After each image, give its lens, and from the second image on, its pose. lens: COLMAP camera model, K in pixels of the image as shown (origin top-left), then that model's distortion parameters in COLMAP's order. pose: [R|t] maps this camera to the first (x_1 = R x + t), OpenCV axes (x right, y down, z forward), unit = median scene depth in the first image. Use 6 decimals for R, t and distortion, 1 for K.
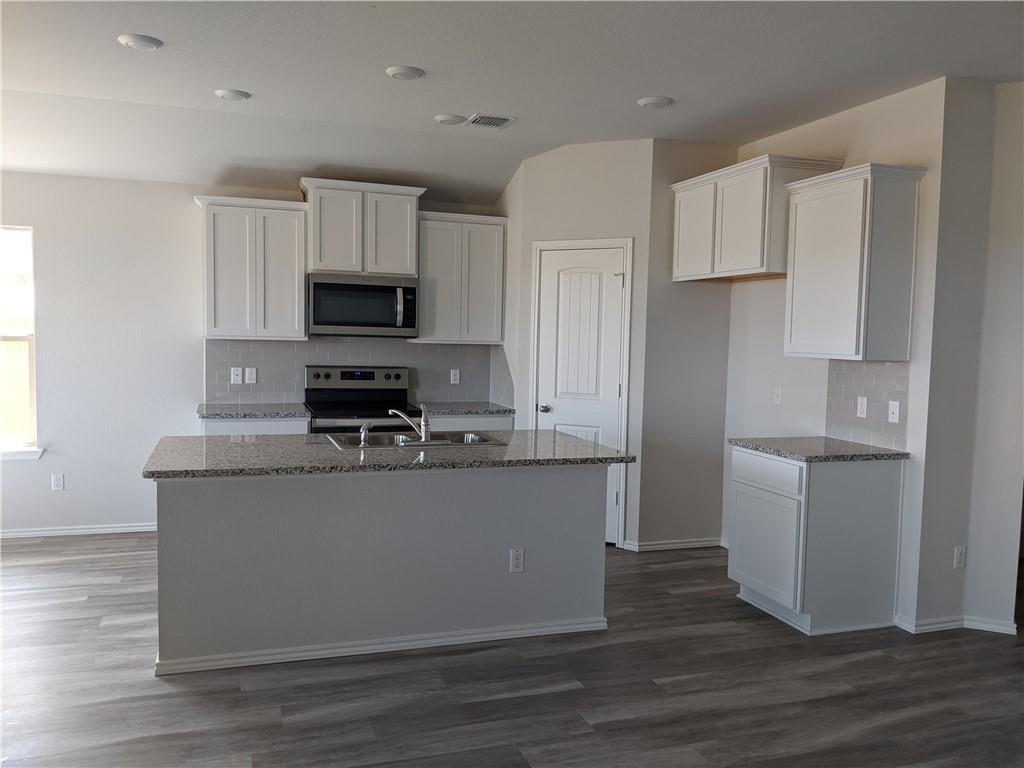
lens RADIAL K [[829.4, 0, 504.2], [0, 829.4, 388.4], [0, 0, 1]] dist [0.022751, -0.049514]
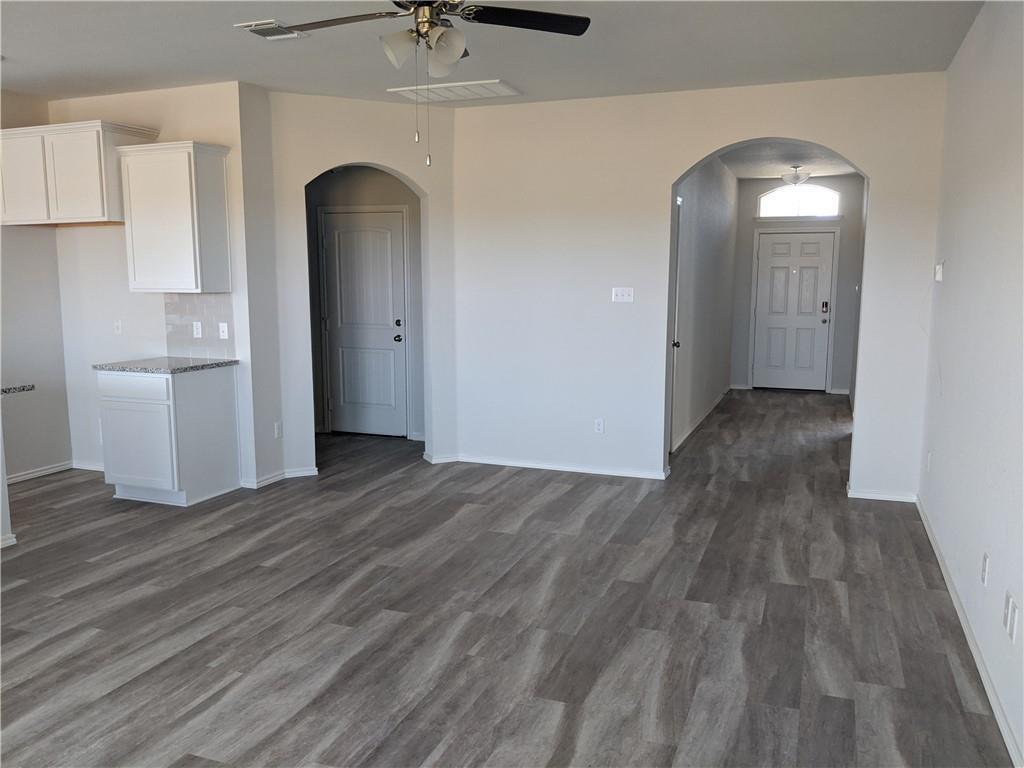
lens RADIAL K [[829.4, 0, 519.1], [0, 829.4, 388.1], [0, 0, 1]] dist [0.022751, -0.049514]
pose [[0.639106, -0.127043, 0.758554, -0.261001], [0.068778, 0.991752, 0.108152, 0.008199], [-0.766037, -0.016948, 0.642573, -0.229087]]
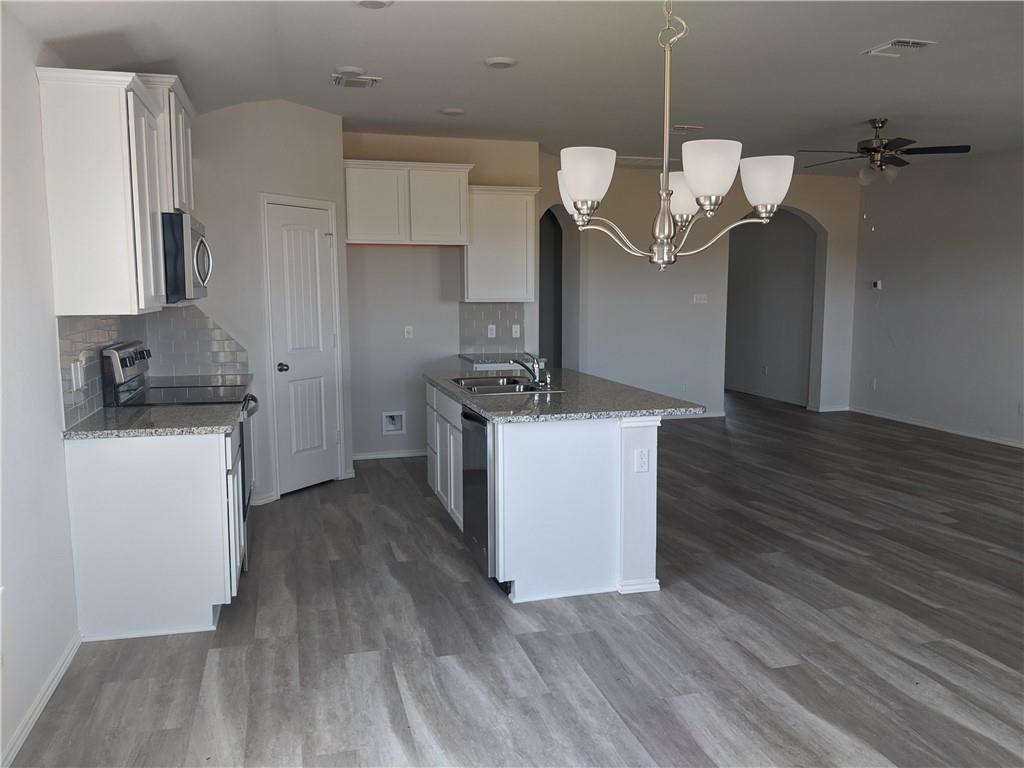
lens RADIAL K [[829.4, 0, 507.6], [0, 829.4, 385.7], [0, 0, 1]] dist [0.022751, -0.049514]
pose [[0.069062, -0.159884, 0.984717, -1.340326], [0.063883, 0.985757, 0.155572, -0.137763], [-0.995565, 0.052162, 0.078292, 0.923046]]
